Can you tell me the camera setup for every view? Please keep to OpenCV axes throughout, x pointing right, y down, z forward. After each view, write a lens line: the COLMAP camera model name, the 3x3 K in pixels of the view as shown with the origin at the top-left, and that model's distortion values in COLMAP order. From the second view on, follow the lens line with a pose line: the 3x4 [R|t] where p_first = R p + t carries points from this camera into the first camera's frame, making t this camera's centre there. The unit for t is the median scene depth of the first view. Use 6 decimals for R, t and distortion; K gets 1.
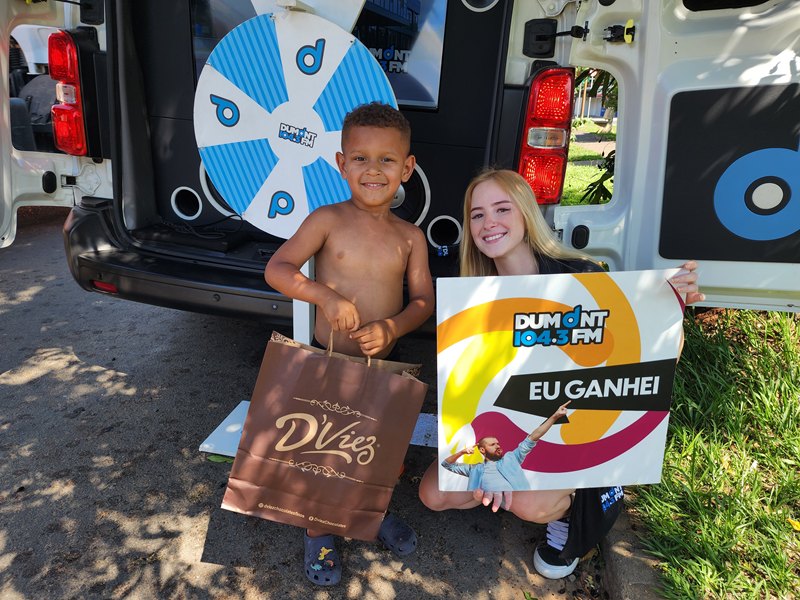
lens RADIAL K [[535.0, 0, 402.8], [0, 535.0, 299.1], [0, 0, 1]] dist [0.070919, -0.066169]
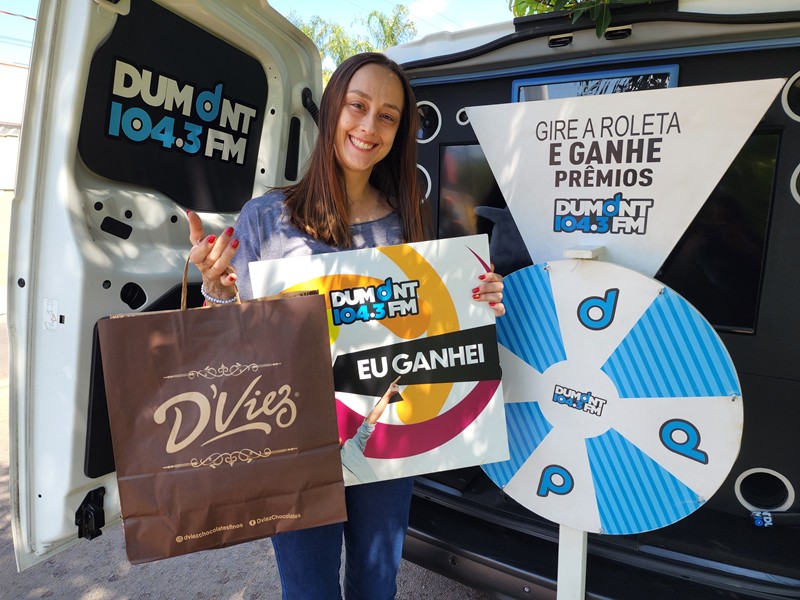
lens RADIAL K [[539.0, 0, 397.6], [0, 539.0, 304.2], [0, 0, 1]] dist [0.066783, -0.069990]
pose [[0.937563, -0.001146, -0.347814, -0.151499], [-0.061211, 0.983843, -0.168243, -0.264365], [0.342387, 0.179028, 0.922345, 0.155594]]
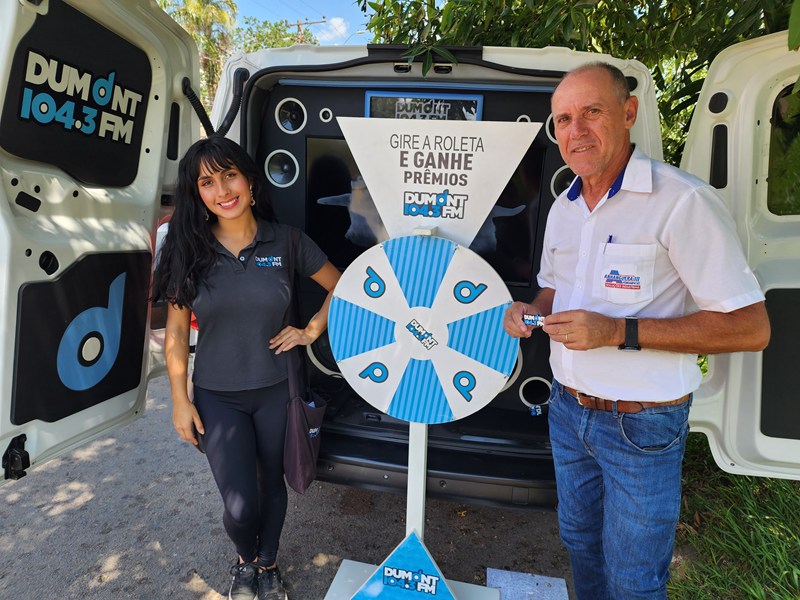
lens RADIAL K [[534.3, 0, 404.7], [0, 534.3, 309.3], [0, 0, 1]] dist [0.070359, -0.069081]
pose [[0.999352, -0.014046, -0.033134, -0.175370], [0.010083, 0.993098, -0.116855, -0.203508], [0.034546, 0.116445, 0.992596, -0.090802]]
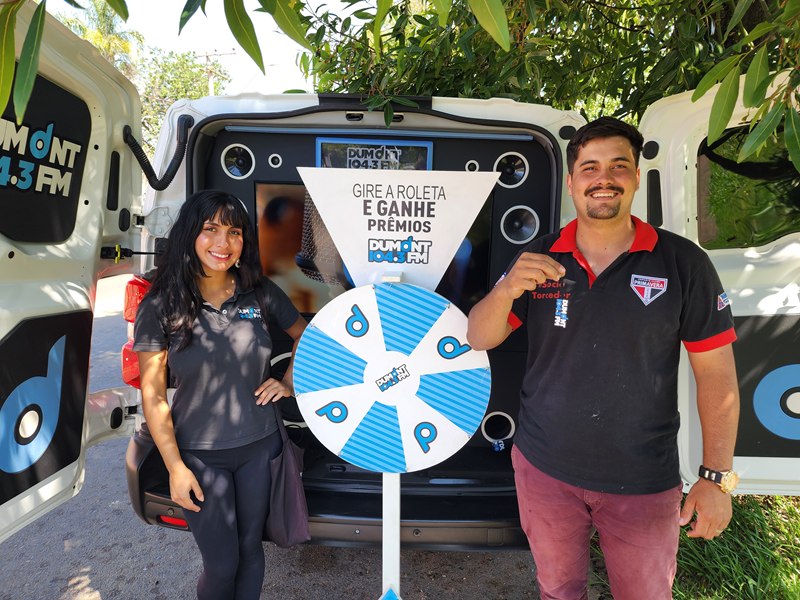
lens RADIAL K [[535.0, 0, 402.8], [0, 535.0, 299.1], [0, 0, 1]] dist [0.070919, -0.066169]
pose [[0.992013, -0.062668, 0.109469, -0.257889], [0.081229, 0.981333, -0.174317, -0.248573], [-0.096501, 0.181817, 0.978586, -0.087478]]
